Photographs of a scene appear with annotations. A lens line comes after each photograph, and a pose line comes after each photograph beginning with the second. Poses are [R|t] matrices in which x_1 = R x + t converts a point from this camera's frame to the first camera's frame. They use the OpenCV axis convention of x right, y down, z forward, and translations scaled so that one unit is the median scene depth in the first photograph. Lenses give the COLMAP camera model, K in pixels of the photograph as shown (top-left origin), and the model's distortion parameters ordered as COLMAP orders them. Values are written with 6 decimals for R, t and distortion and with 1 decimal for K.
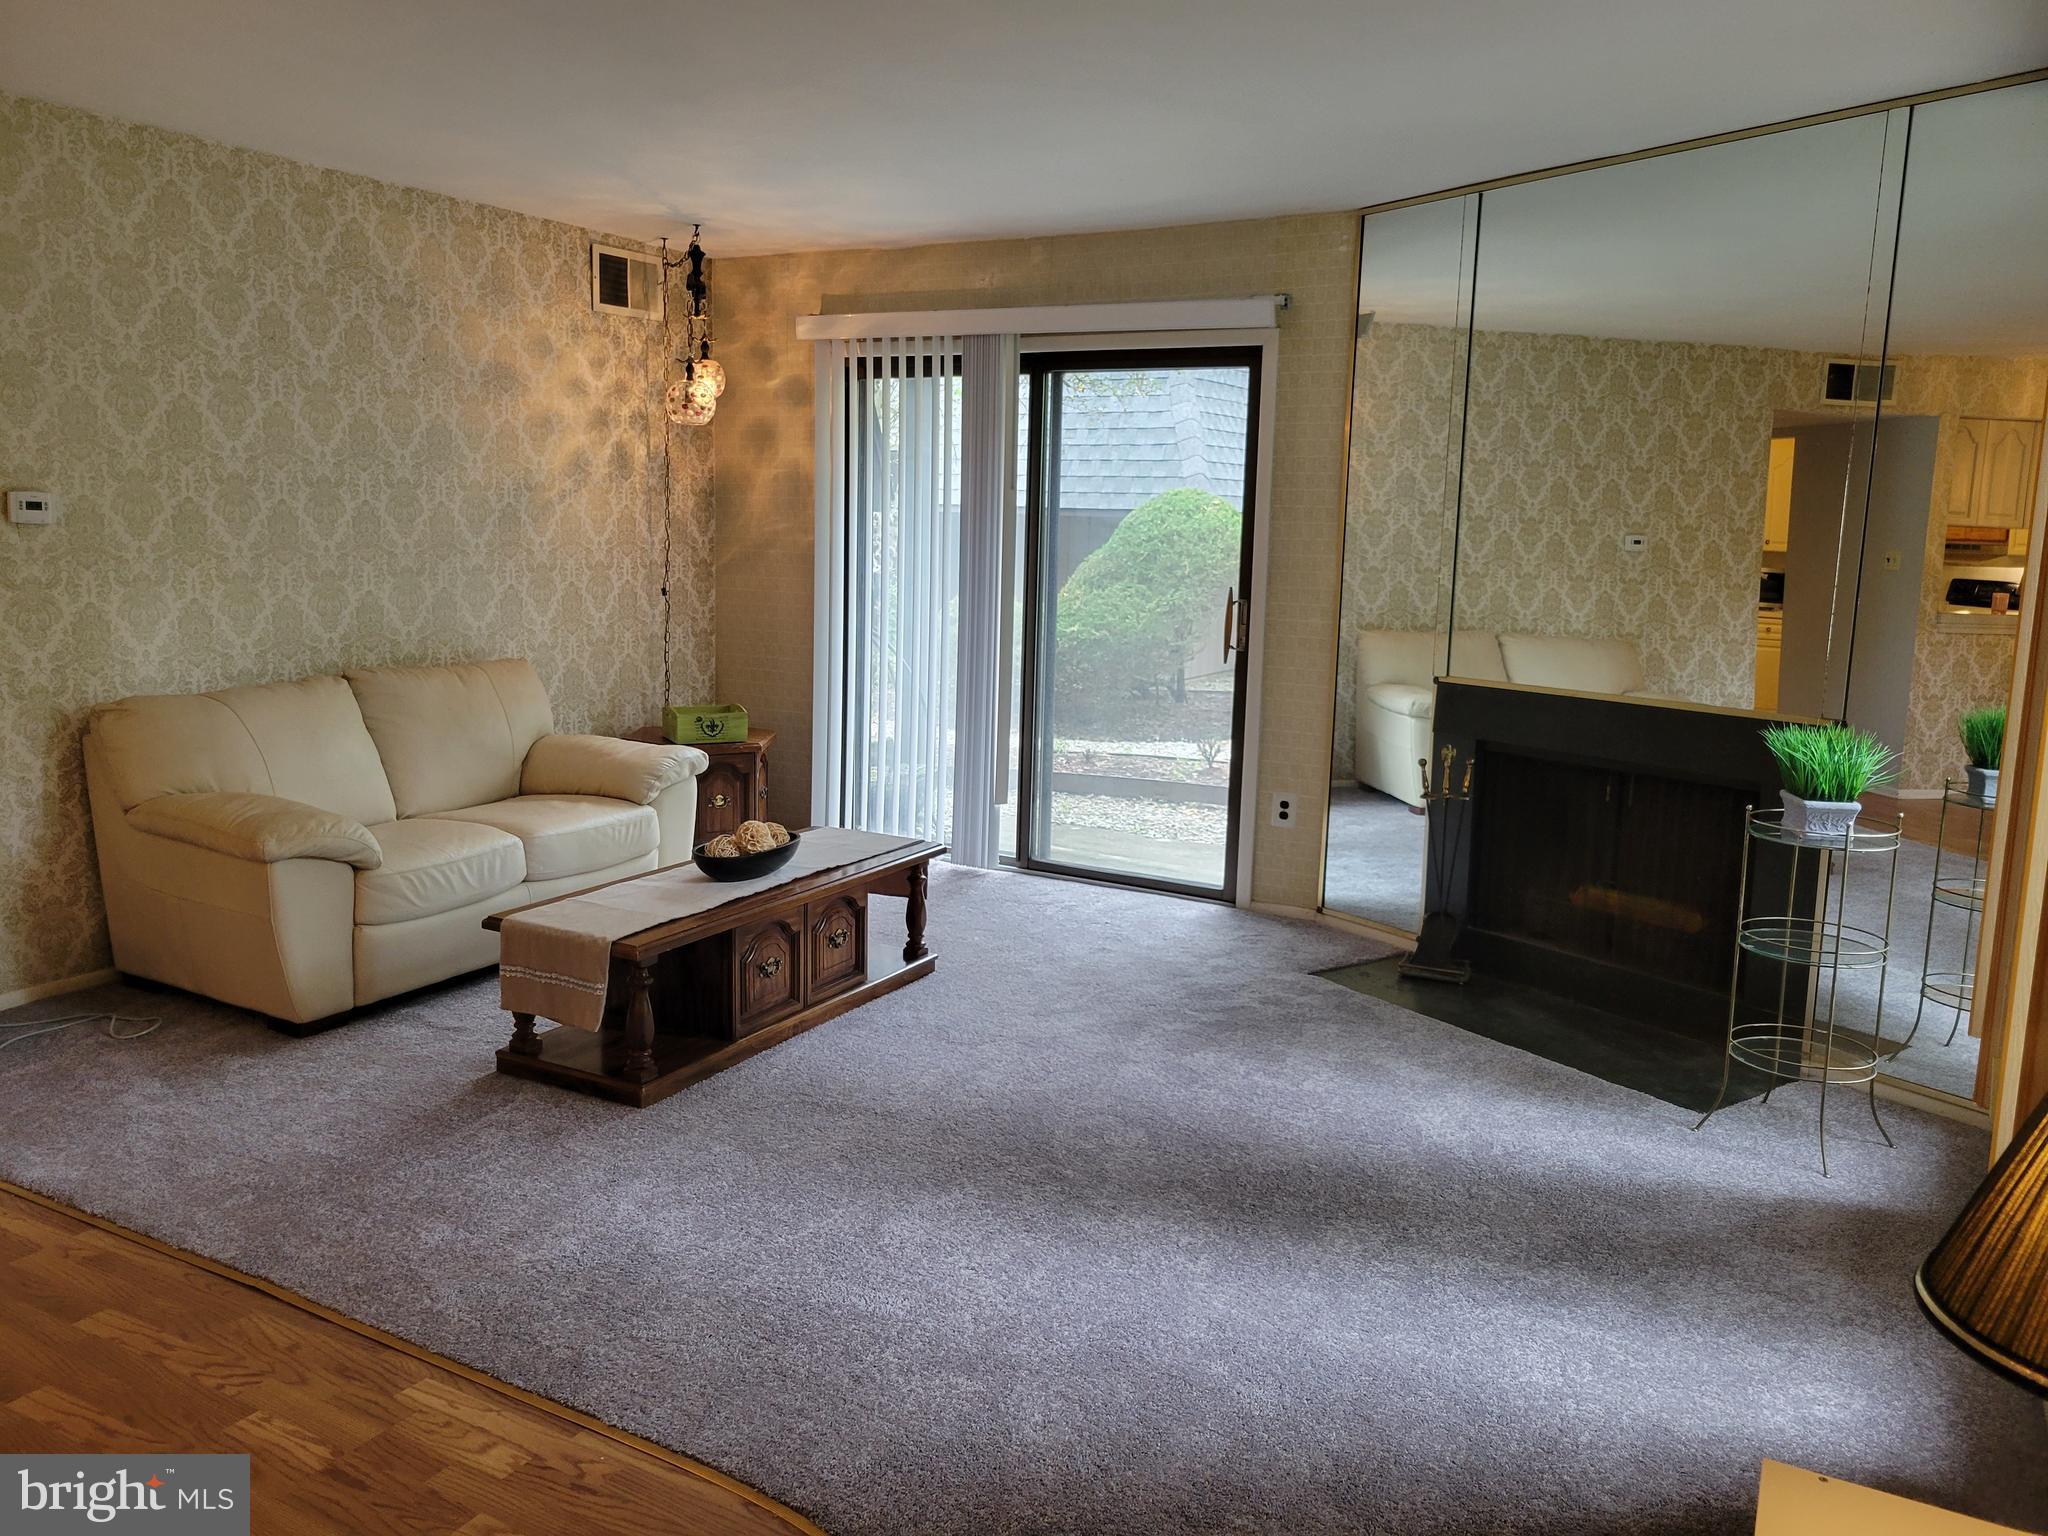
lens RADIAL K [[1555.2, 0, 1024.0], [0, 1555.2, 768.0], [0, 0, 1]] dist [0.026697, -0.003684]
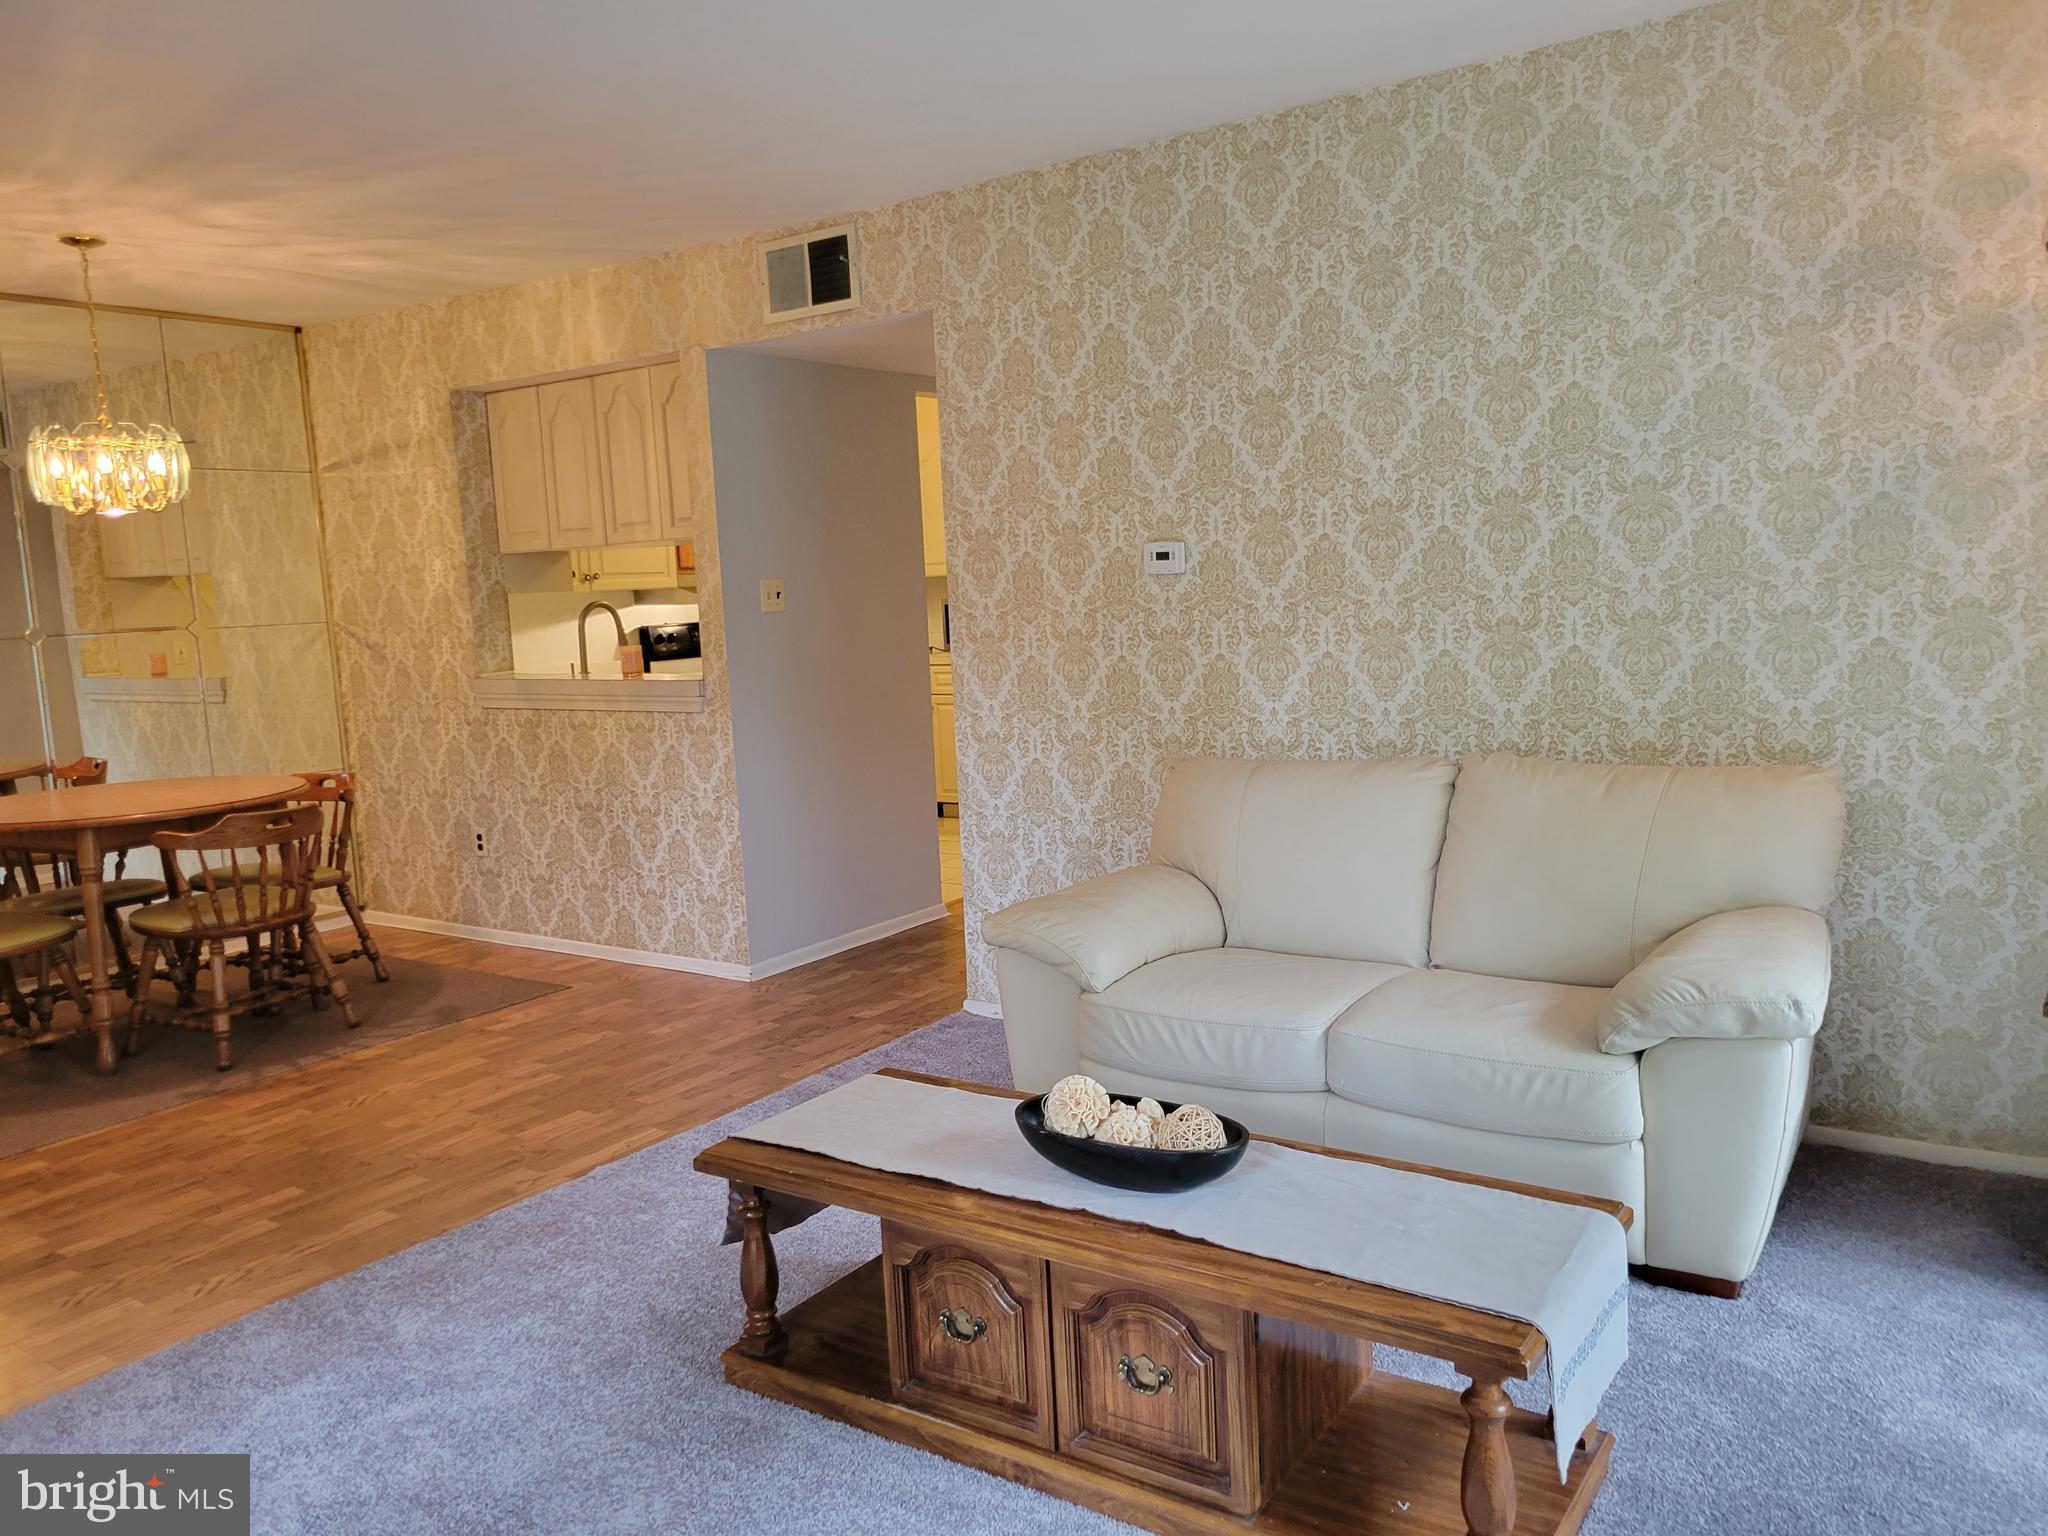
lens RADIAL K [[1553.1, 0, 997.1], [0, 1553.1, 765.6], [0, 0, 1]] dist [0.039526, -0.003595]
pose [[-0.111456, 0.102900, -0.988428, 0.340005], [-0.112111, 0.986973, 0.115390, -0.127036], [0.987425, 0.123674, -0.098468, 0.930185]]
